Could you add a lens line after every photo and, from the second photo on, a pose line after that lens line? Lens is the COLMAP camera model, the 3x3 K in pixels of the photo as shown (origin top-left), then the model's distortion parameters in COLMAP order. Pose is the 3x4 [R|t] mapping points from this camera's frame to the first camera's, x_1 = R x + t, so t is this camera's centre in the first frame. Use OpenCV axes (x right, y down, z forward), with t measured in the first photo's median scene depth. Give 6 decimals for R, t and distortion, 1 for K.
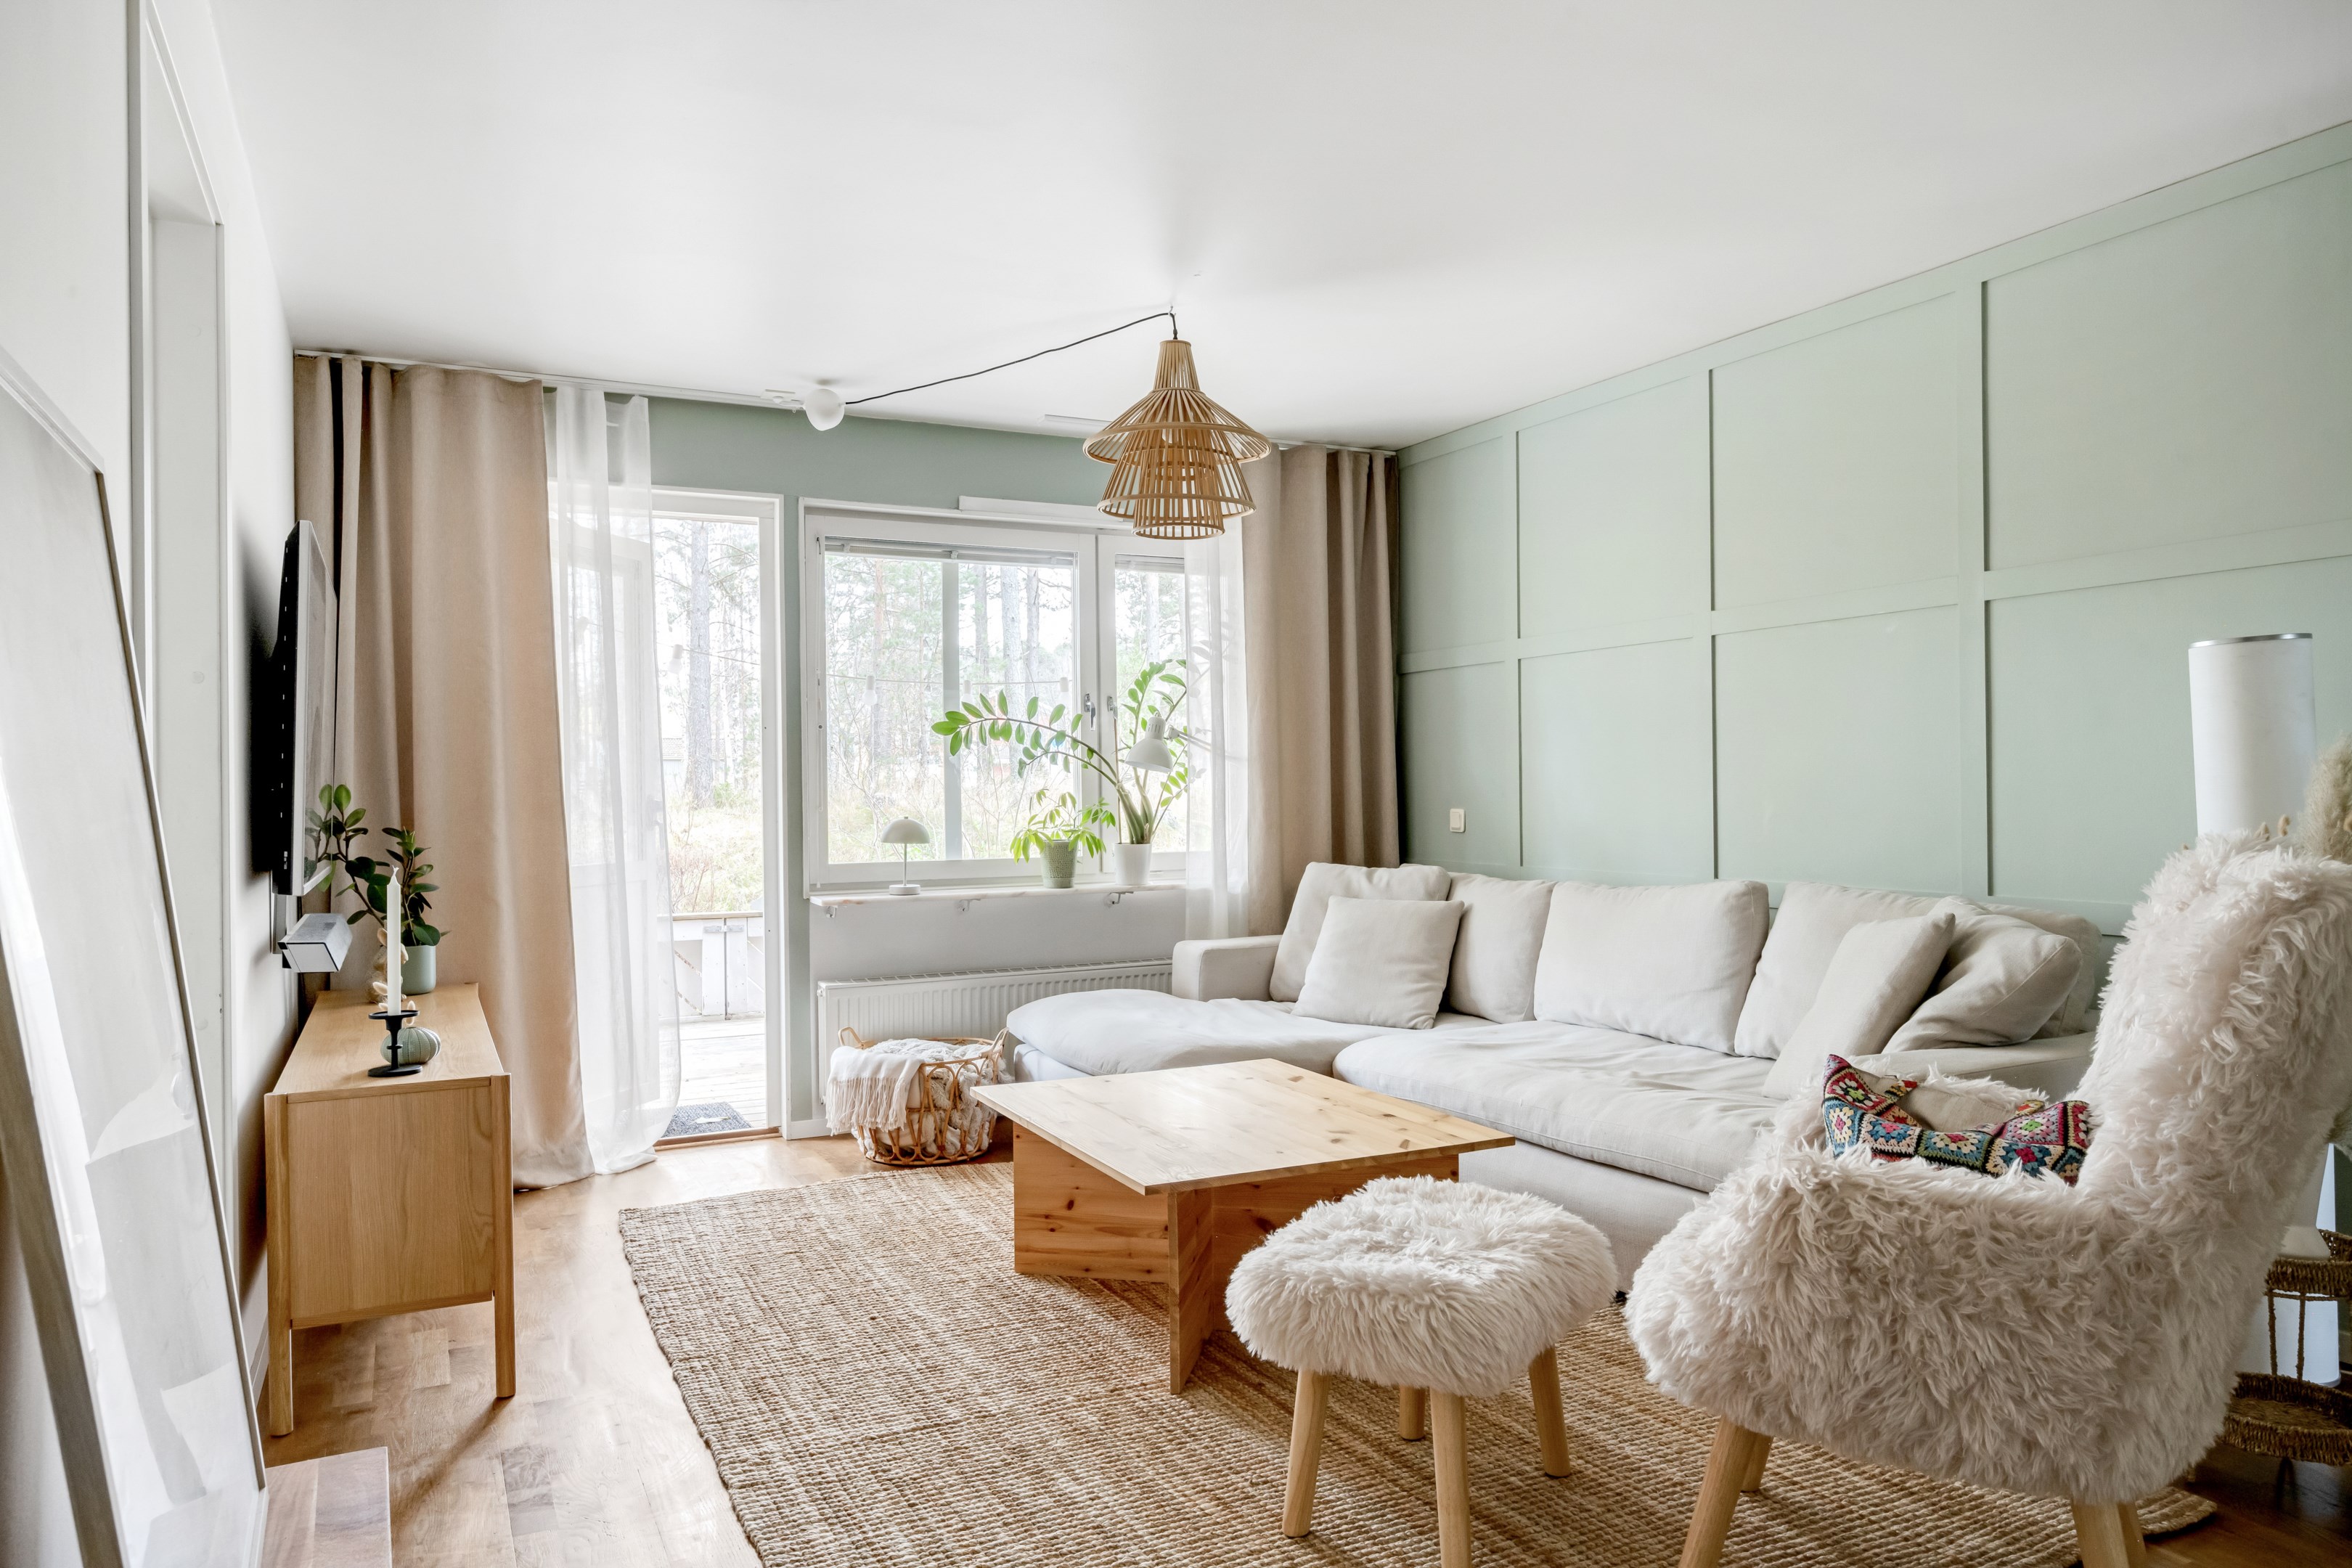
lens RADIAL K [[1549.5, 0, 1180.2], [0, 1549.5, 789.8], [0, 0, 1]] dist [-0.003945, 0.001216]
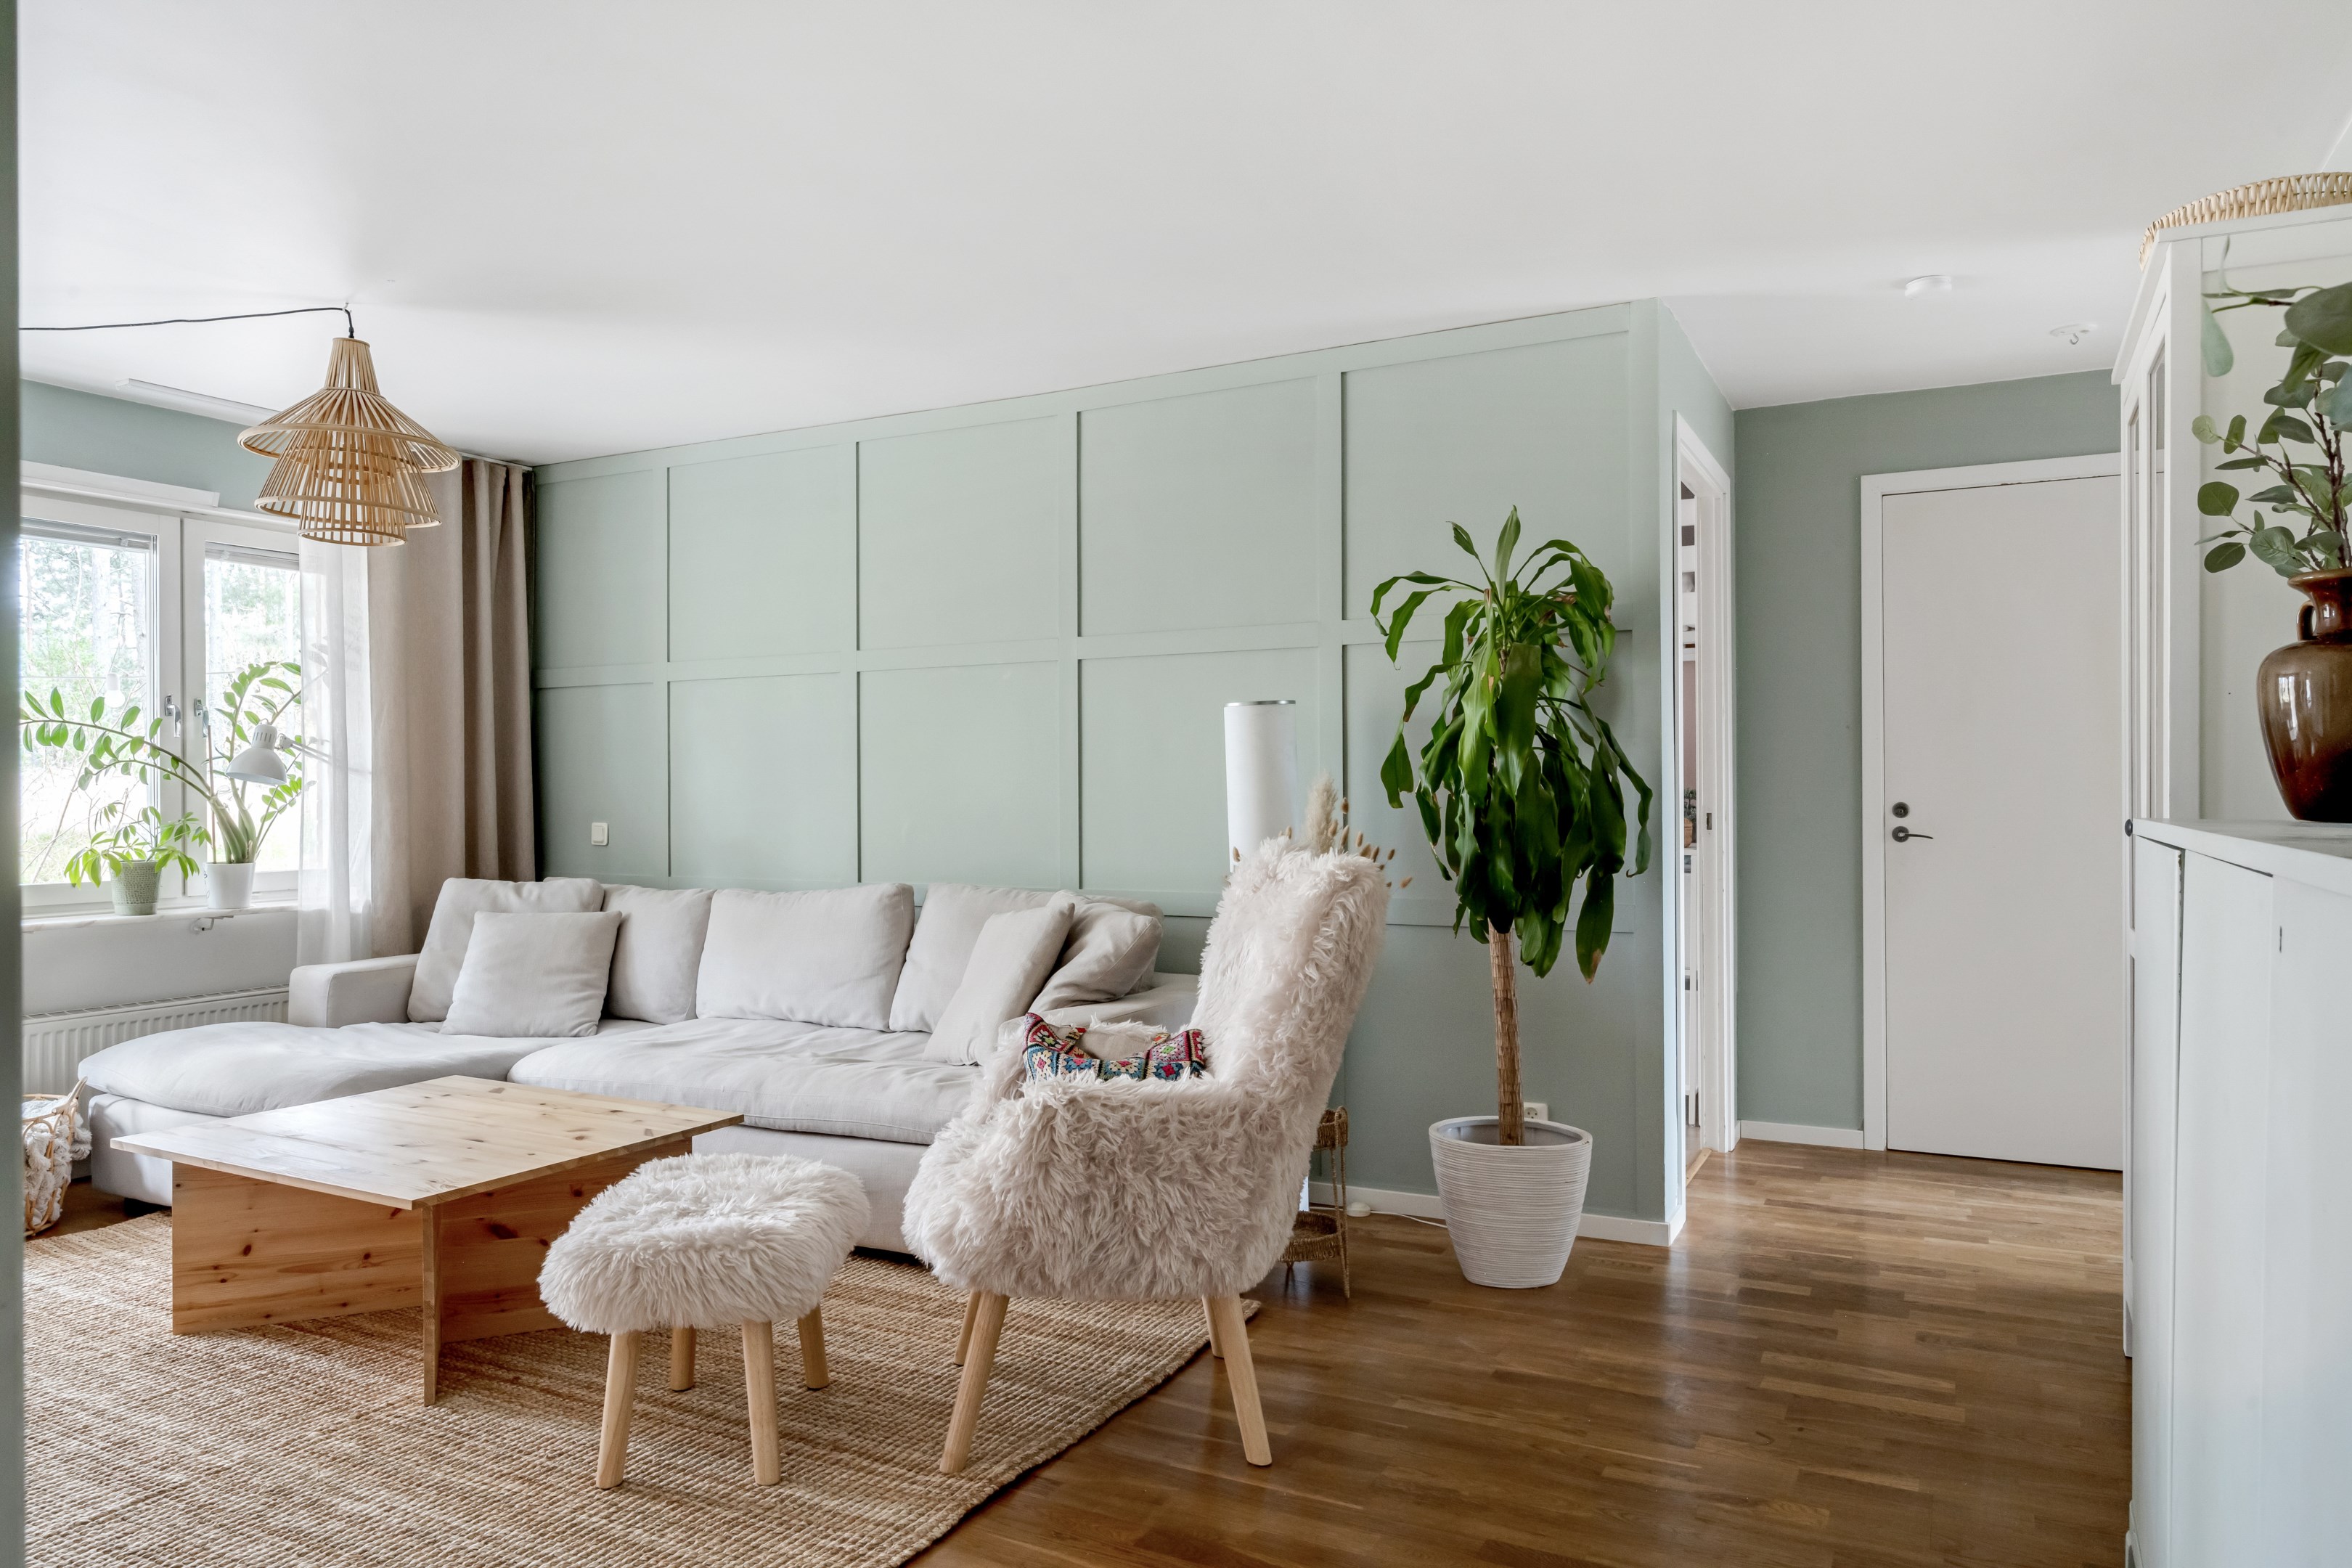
lens RADIAL K [[1549.5, 0, 1180.2], [0, 1549.5, 789.8], [0, 0, 1]] dist [-0.003945, 0.001216]
pose [[0.807475, 0.006744, 0.589864, -0.171434], [-0.003376, 0.999971, -0.006810, -0.005607], [-0.589893, 0.003507, 0.807474, -0.089084]]
